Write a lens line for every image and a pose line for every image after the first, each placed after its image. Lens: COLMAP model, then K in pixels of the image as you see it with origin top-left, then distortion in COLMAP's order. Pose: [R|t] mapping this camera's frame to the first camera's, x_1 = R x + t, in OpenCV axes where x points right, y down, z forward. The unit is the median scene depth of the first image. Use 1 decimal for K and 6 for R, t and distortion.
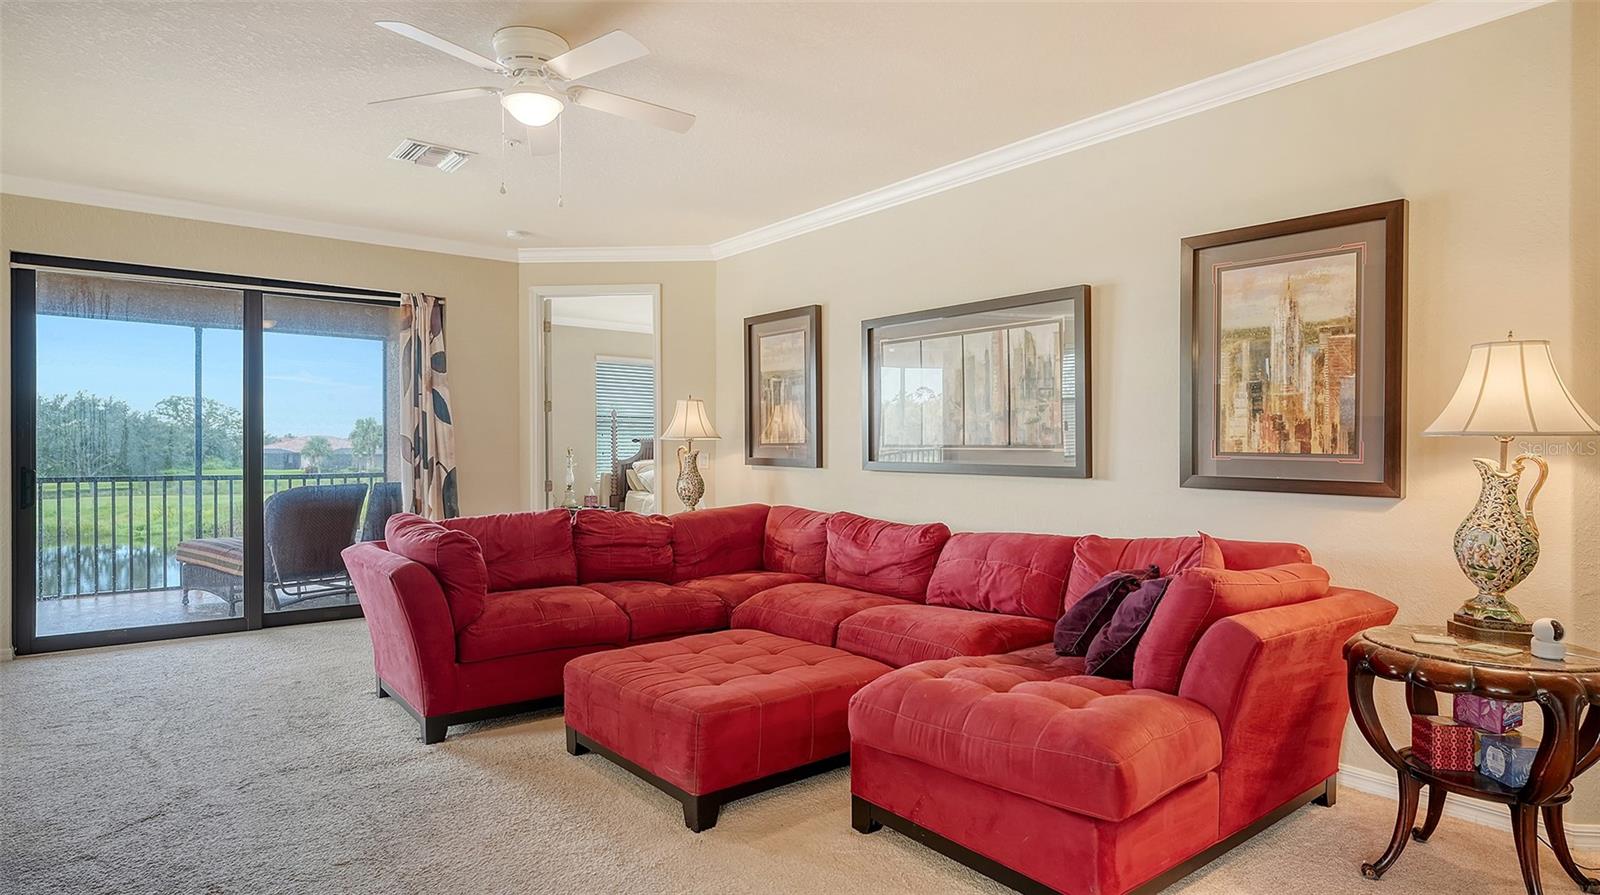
lens RADIAL K [[892.2, 0, 768.2], [0, 892.2, 449.7], [0, 0, 1]] dist [-0.013309, -0.001457]
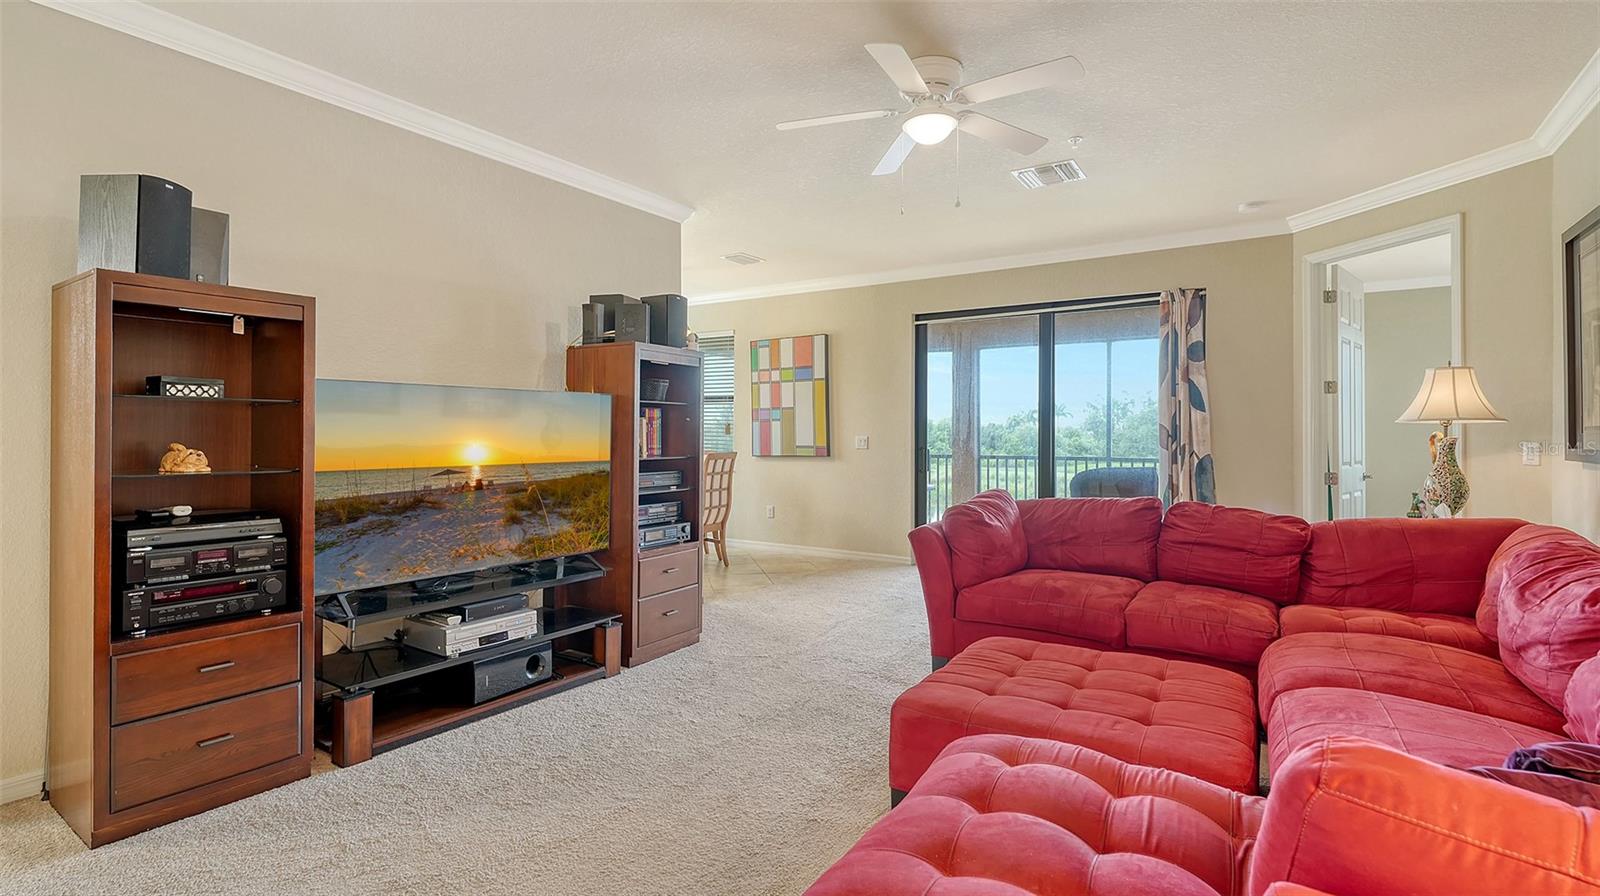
lens RADIAL K [[755.2, 0, 813.3], [0, 755.2, 437.8], [0, 0, 1]] dist [-0.011208, 0.000318]
pose [[0.304569, 0.000436, -0.952490, 0.328724], [-0.002380, 0.999997, -0.000303, 0.002494], [0.952487, 0.002359, 0.304569, 0.319734]]
